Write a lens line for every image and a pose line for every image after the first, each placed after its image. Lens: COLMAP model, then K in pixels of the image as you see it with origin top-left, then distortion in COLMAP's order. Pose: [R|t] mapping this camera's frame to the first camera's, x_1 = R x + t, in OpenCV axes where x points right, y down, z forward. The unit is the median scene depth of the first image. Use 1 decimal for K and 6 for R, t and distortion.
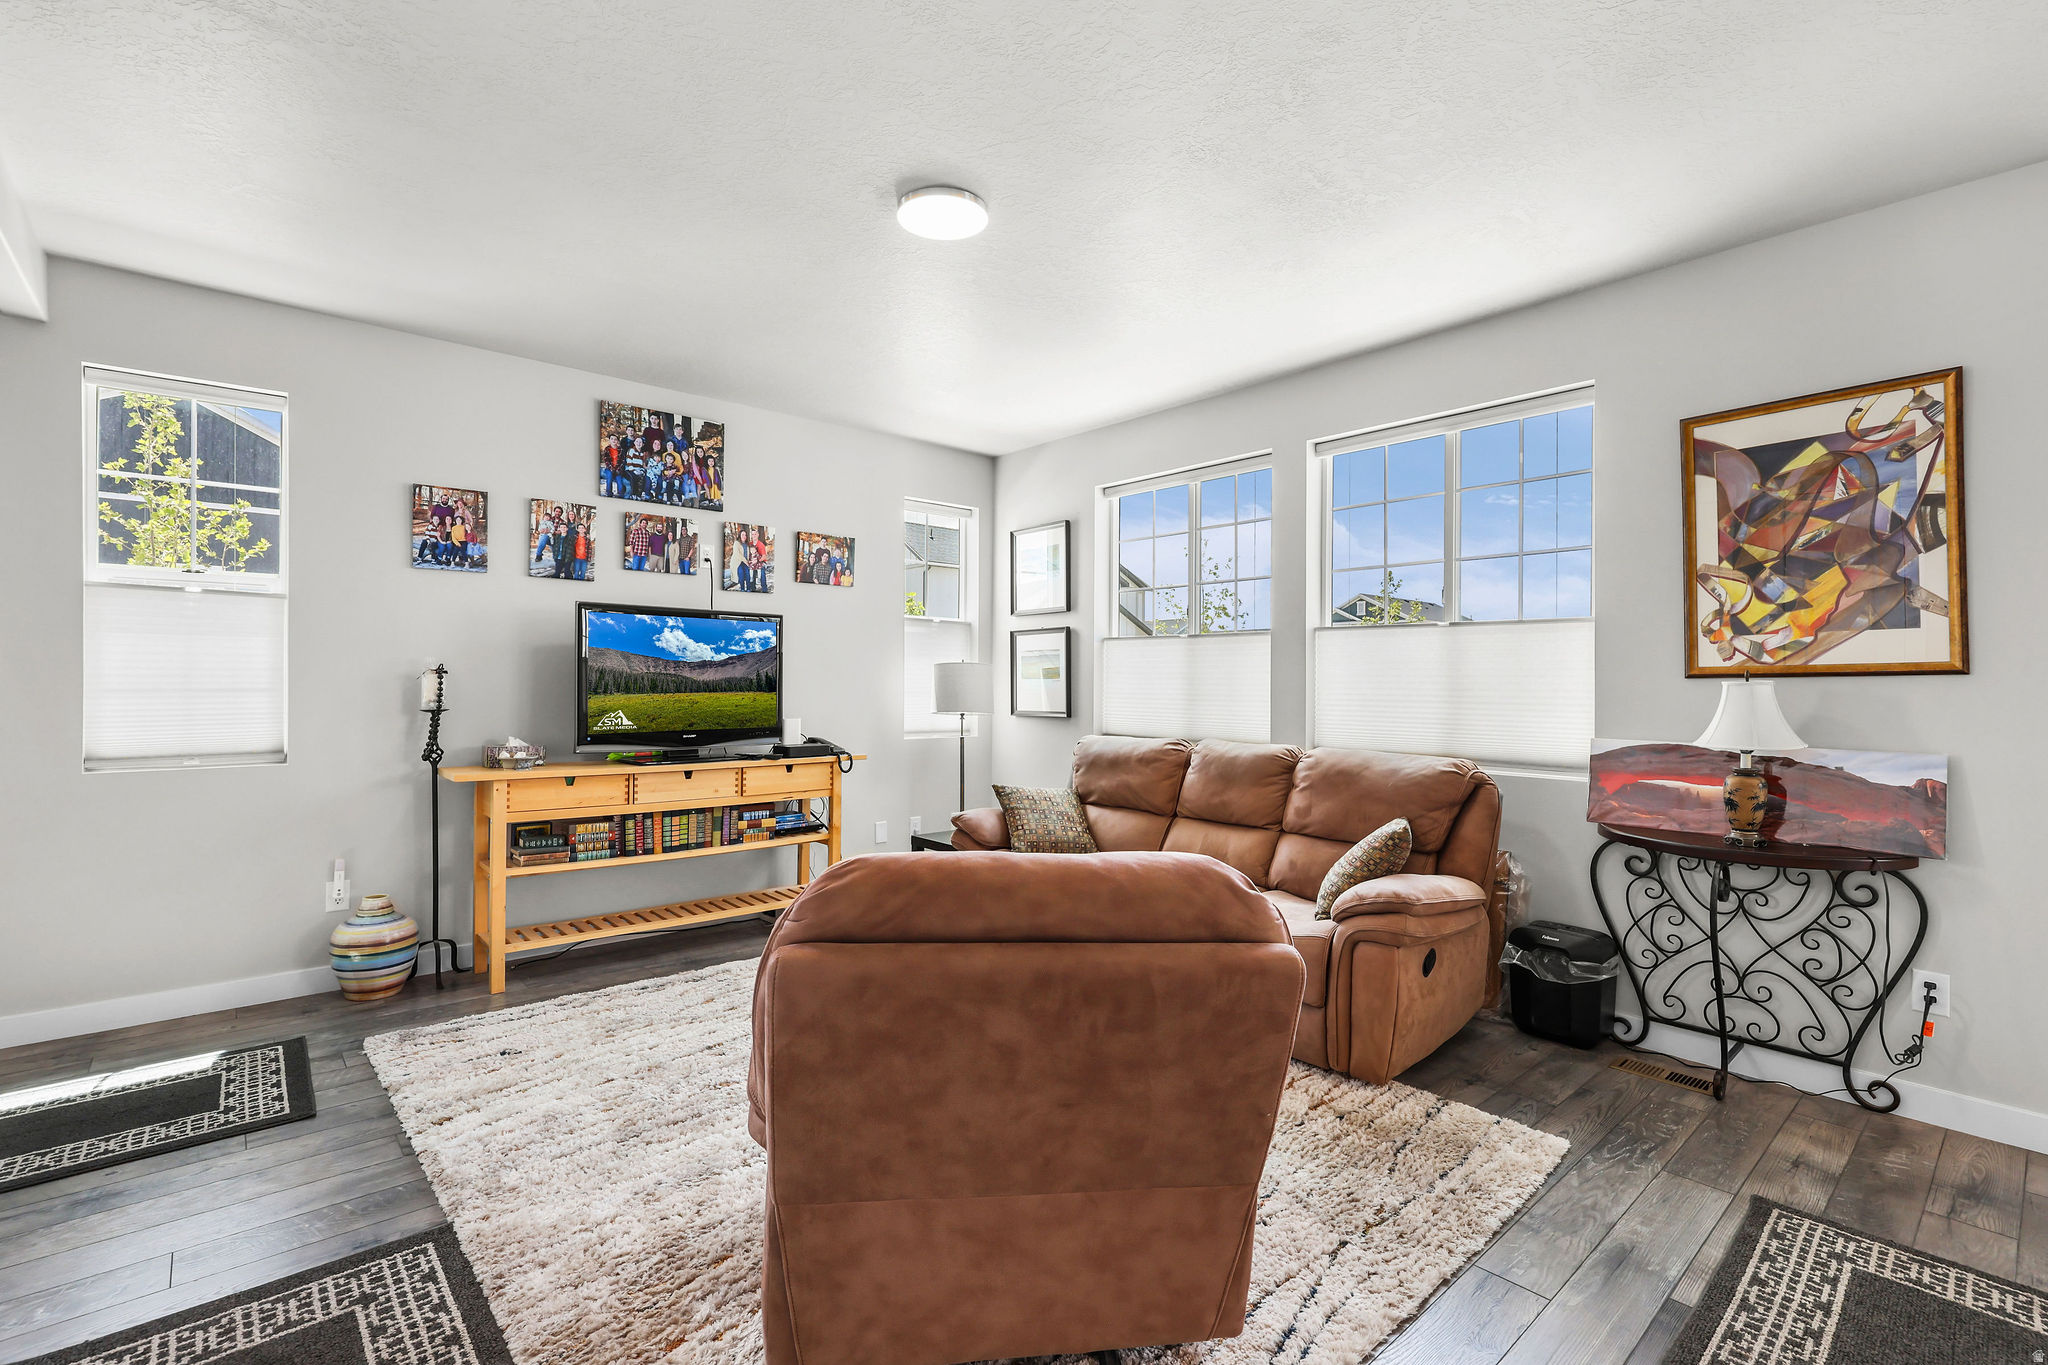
lens RADIAL K [[913.3, 0, 977.4], [0, 913.3, 676.6], [0, 0, 1]] dist [0.003073, -0.000307]
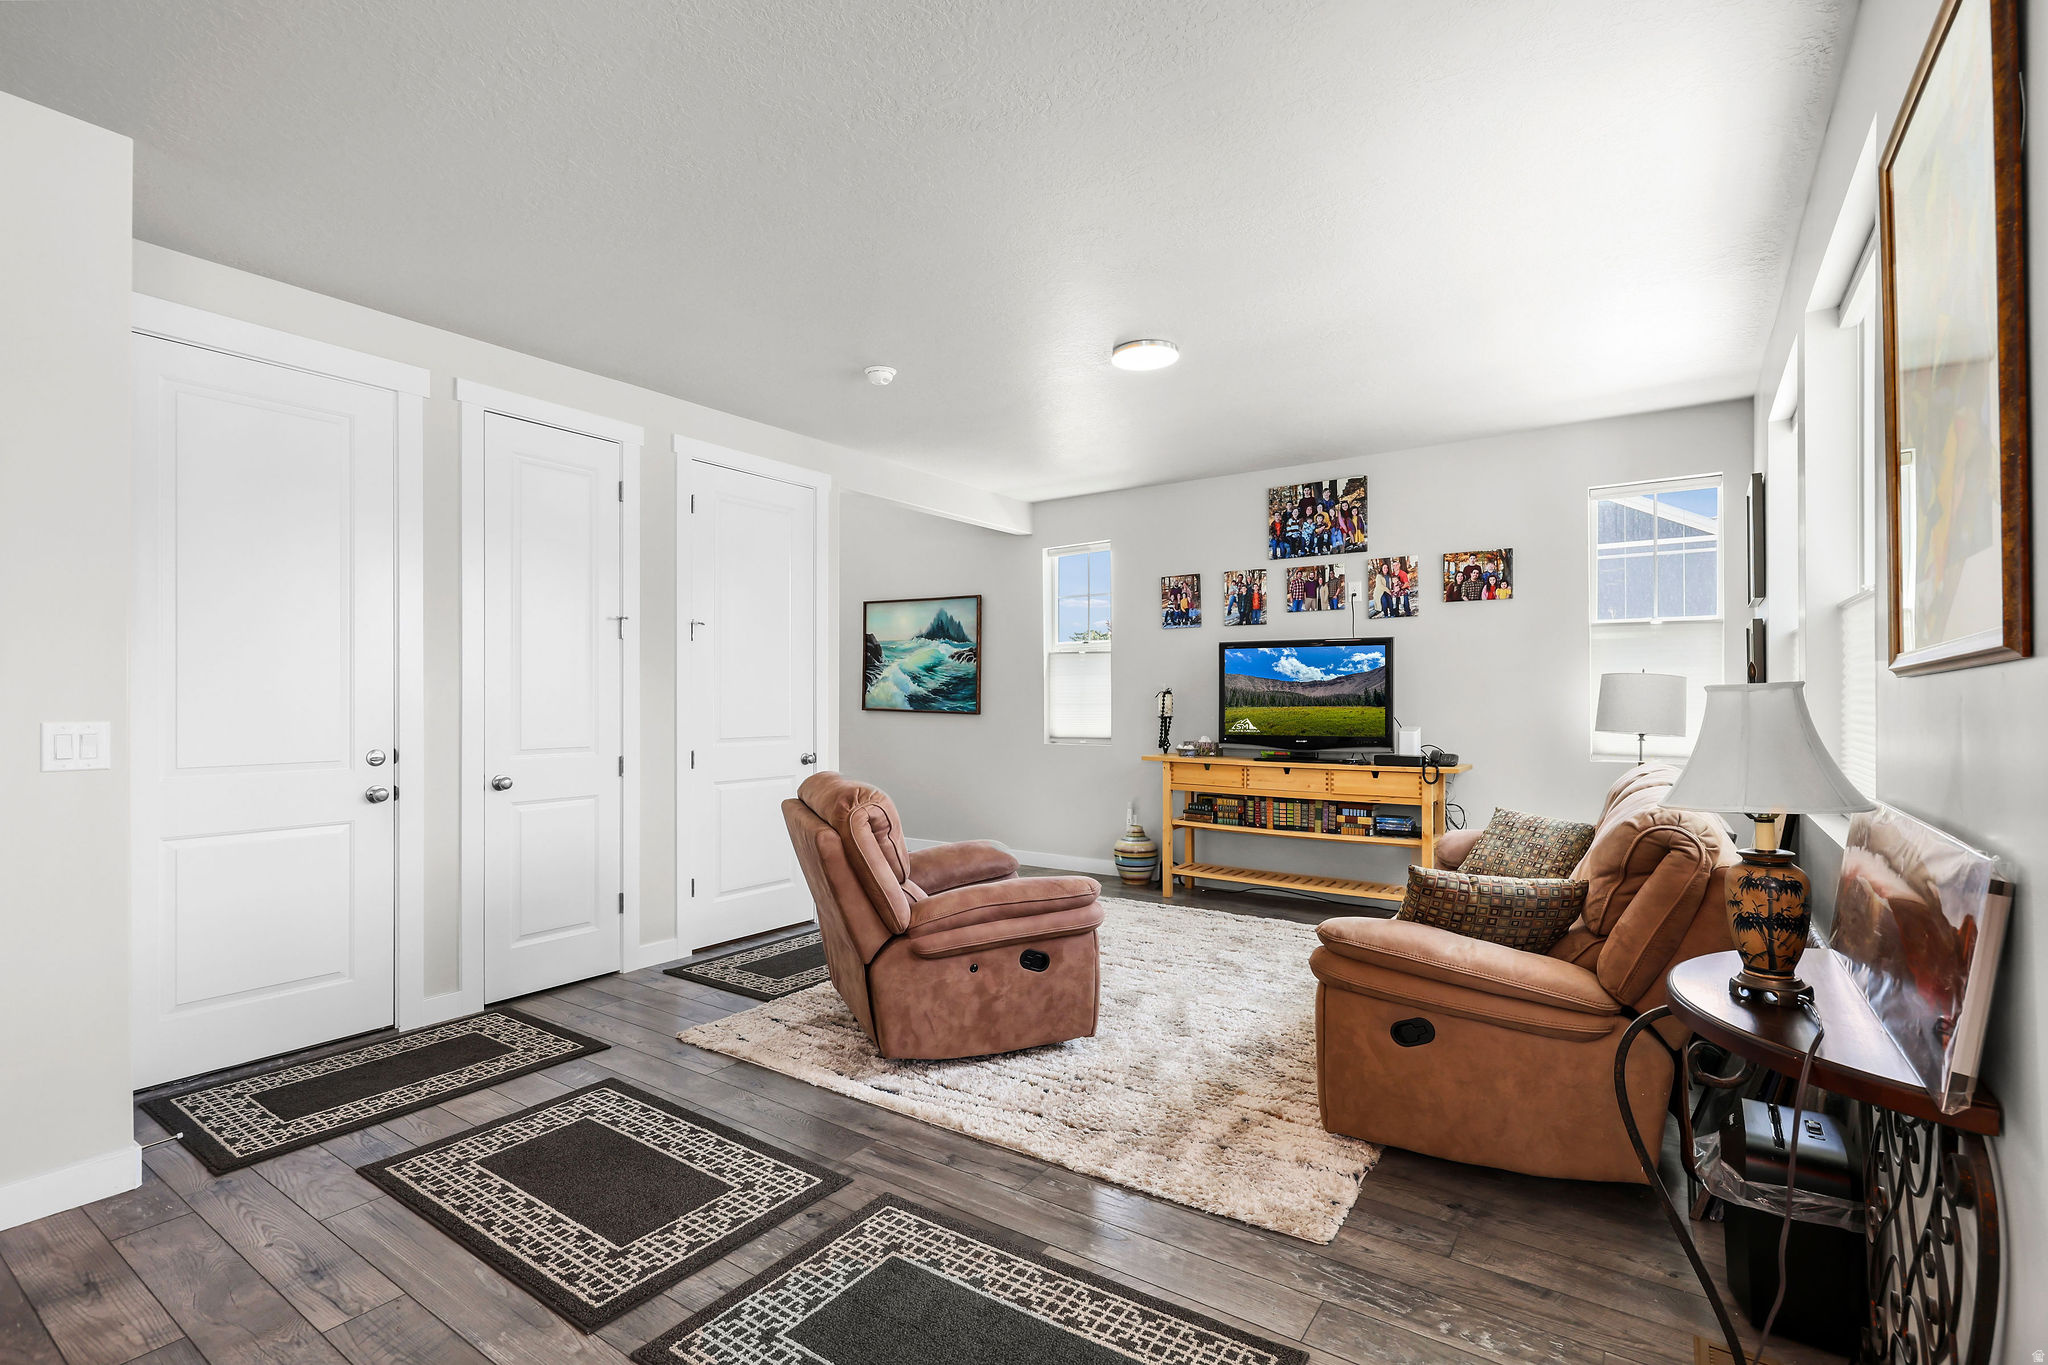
lens RADIAL K [[913.3, 0, 1022.2], [0, 913.3, 687.4], [0, 0, 1]] dist [0.003073, -0.000307]
pose [[0.272397, -0.017344, -0.962029, 0.770571], [0.010111, 0.999834, -0.015162, 0.006101], [0.962132, -0.005597, 0.272527, 0.280858]]
